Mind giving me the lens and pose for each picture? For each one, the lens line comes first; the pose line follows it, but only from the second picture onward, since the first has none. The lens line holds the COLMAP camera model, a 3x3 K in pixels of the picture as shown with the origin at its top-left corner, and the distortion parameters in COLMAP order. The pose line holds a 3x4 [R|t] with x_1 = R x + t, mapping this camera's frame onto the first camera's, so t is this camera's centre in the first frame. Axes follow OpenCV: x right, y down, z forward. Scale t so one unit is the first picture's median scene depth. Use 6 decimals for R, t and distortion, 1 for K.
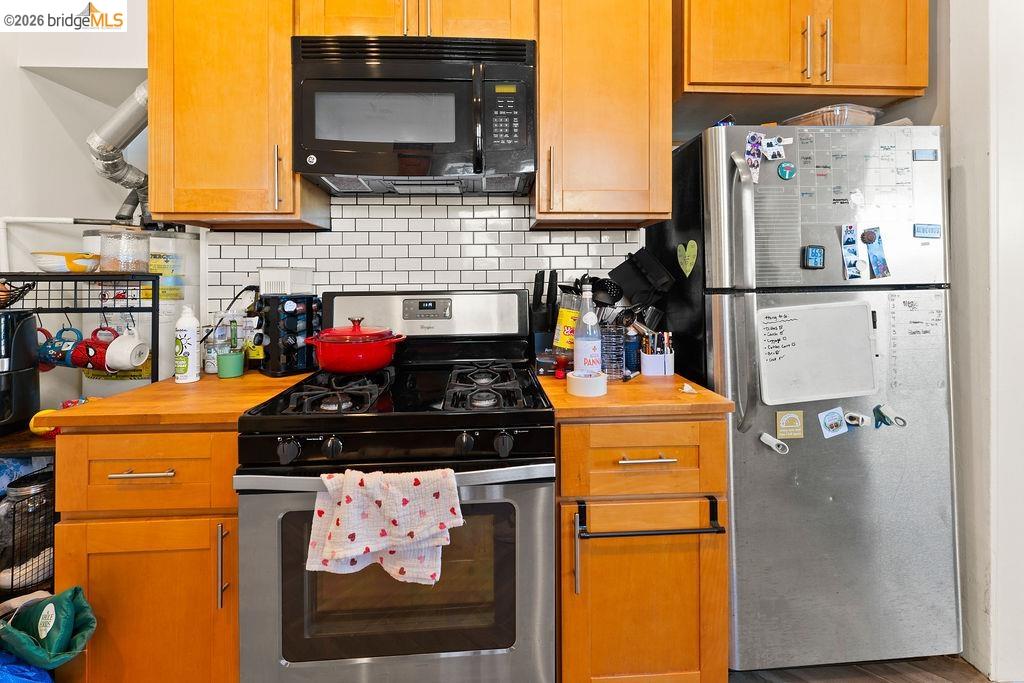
lens RADIAL K [[416.1, 0, 576.2], [0, 416.1, 274.7], [0, 0, 1]] dist [-0.005109, -0.000156]
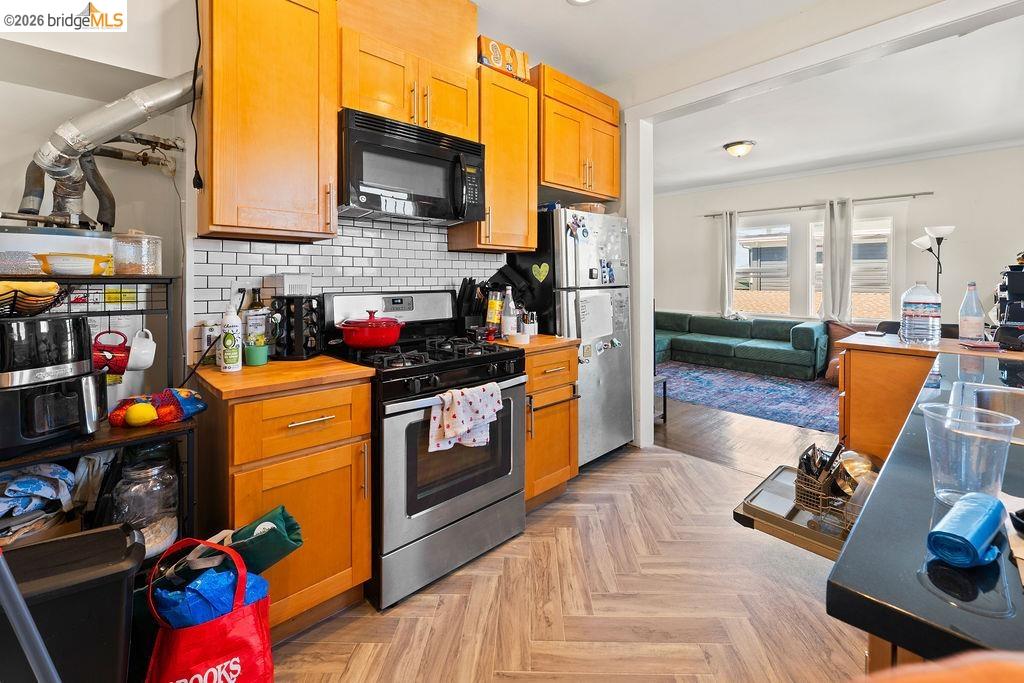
lens RADIAL K [[416.1, 0, 518.8], [0, 416.1, 274.4], [0, 0, 1]] dist [-0.005109, -0.000156]
pose [[0.767671, 0.015979, 0.640645, -1.092982], [-0.007276, 0.999842, -0.016219, 0.001624], [-0.640803, 0.007789, 0.767666, -0.415477]]
